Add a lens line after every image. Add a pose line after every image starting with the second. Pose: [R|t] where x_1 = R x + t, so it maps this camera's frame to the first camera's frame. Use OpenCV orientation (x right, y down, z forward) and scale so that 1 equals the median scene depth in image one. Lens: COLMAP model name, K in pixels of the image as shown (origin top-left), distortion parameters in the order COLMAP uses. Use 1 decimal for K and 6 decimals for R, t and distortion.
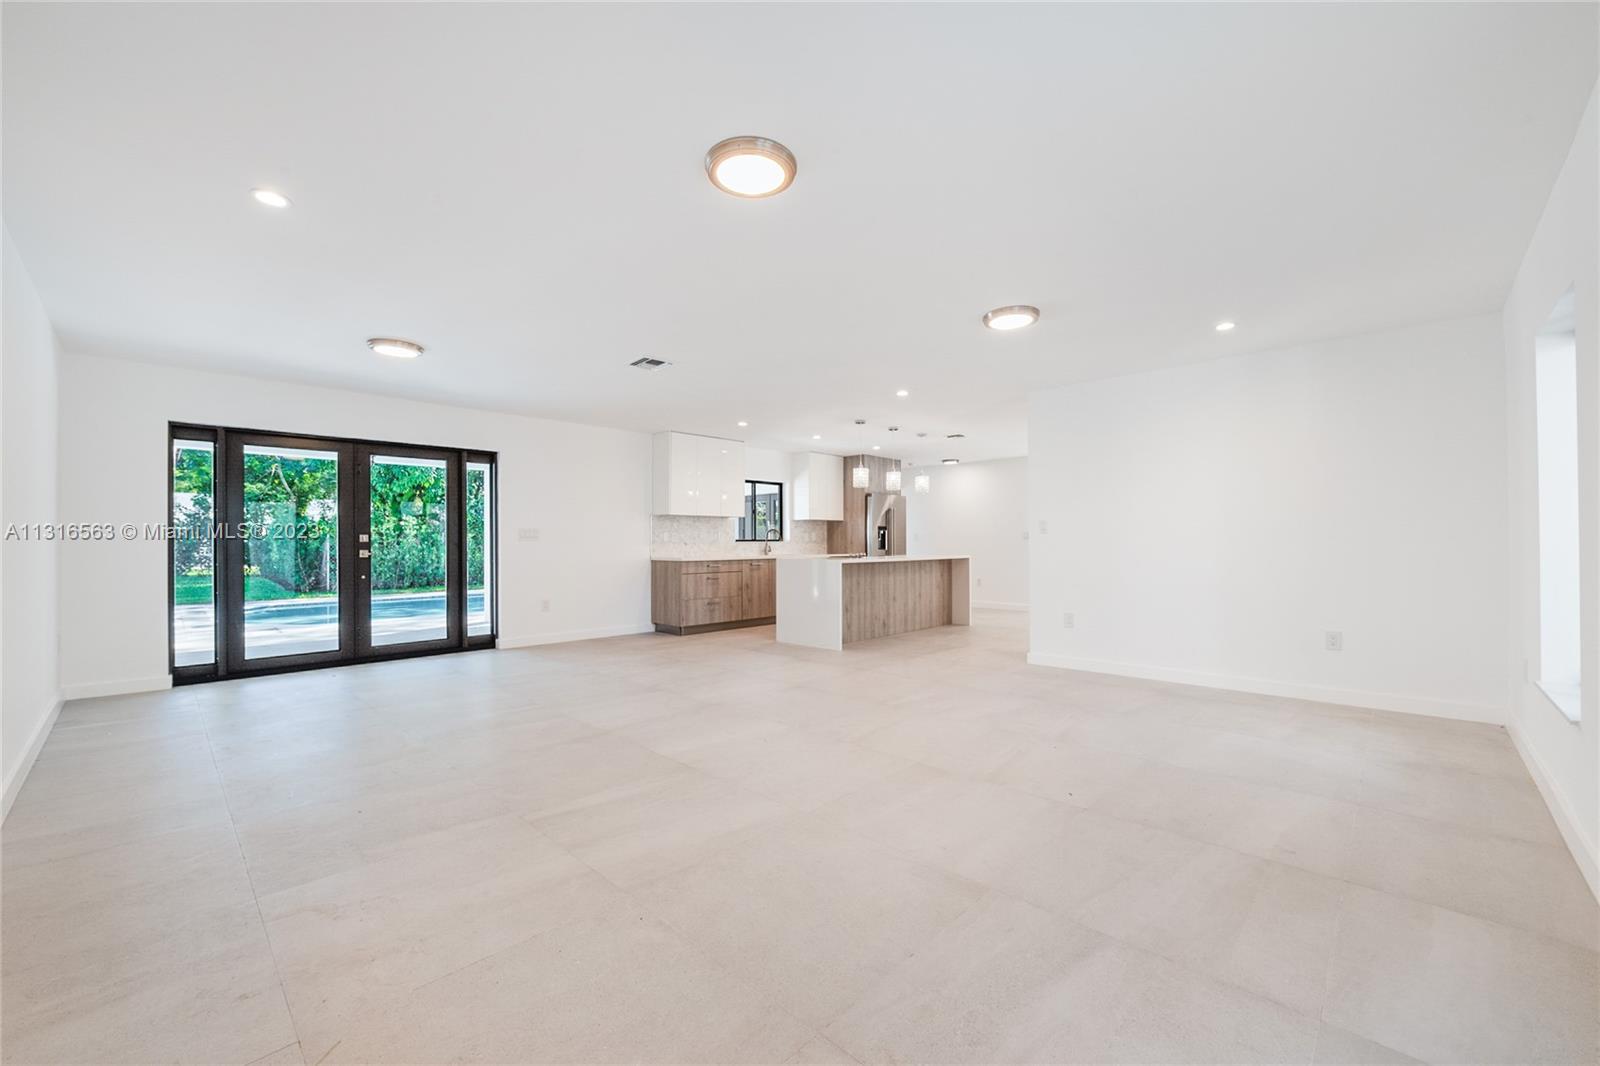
lens RADIAL K [[632.5, 0, 800.0], [0, 632.5, 533.0], [0, 0, 1]] dist [0.000024, -0.000004]
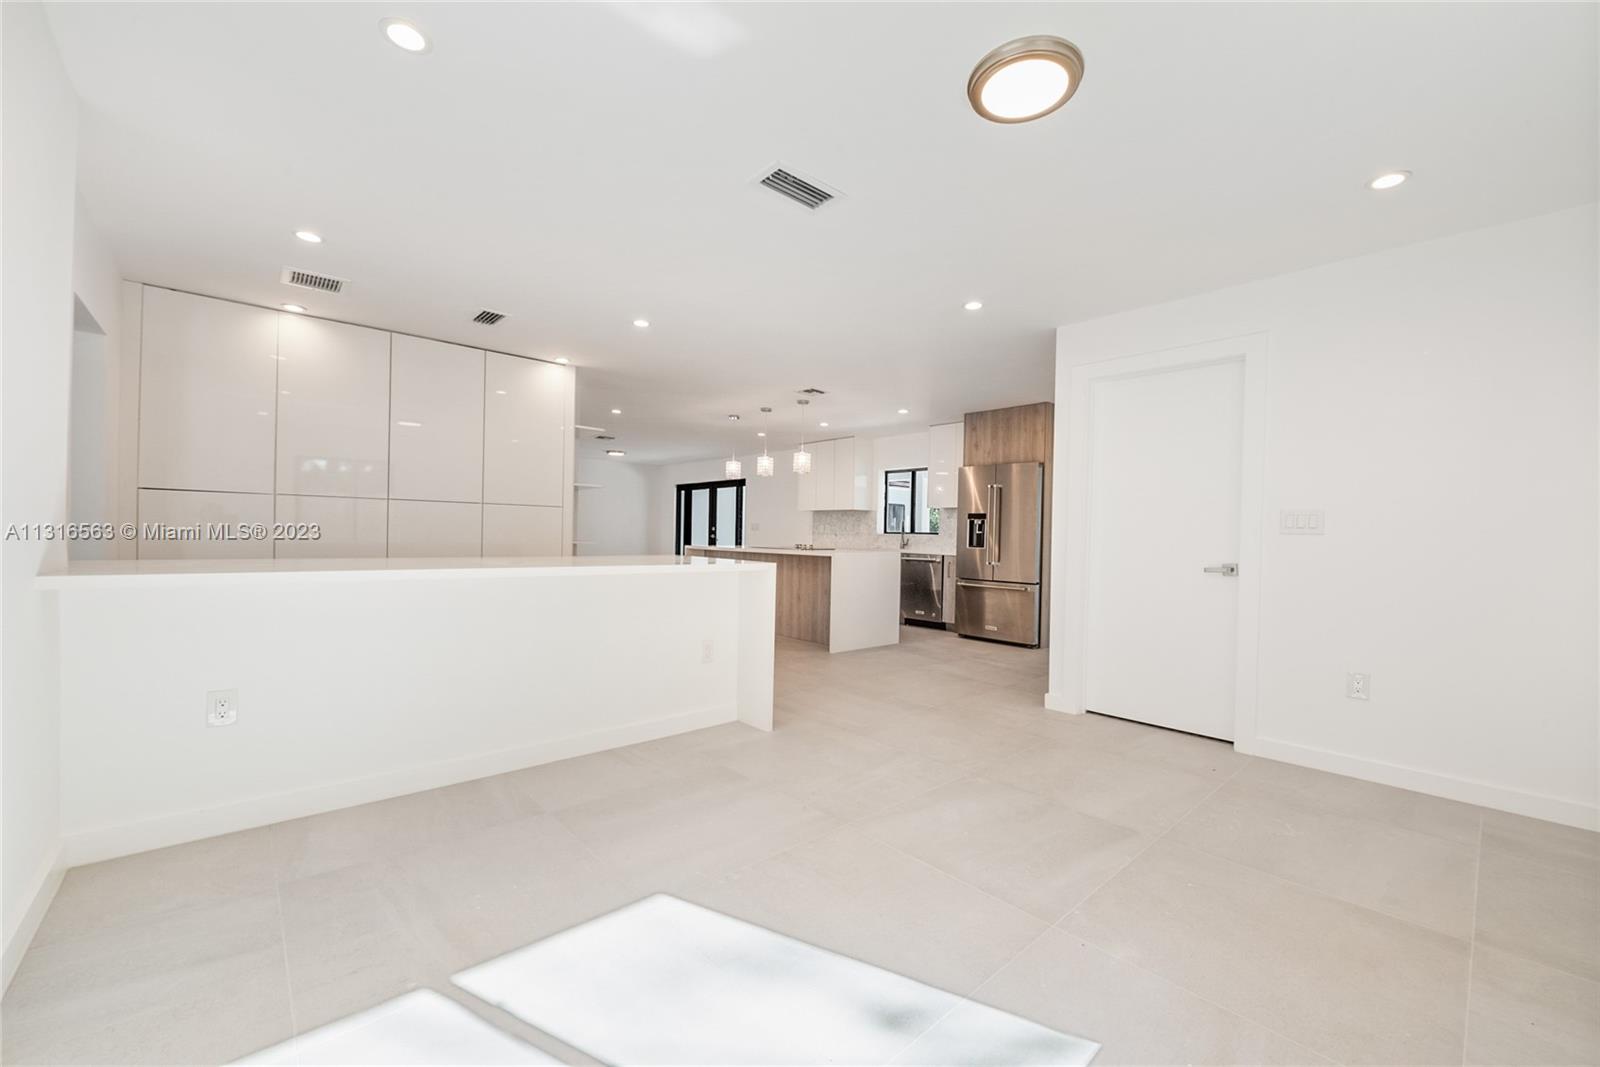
lens RADIAL K [[632.5, 0, 800.0], [0, 632.5, 533.5], [0, 0, 1]] dist [0.000024, -0.000004]
pose [[-0.084465, 0.000002, -0.996426, 1.005639], [-0.010848, 0.999941, 0.000921, 0.014165], [0.996367, 0.010887, -0.084460, 1.064759]]
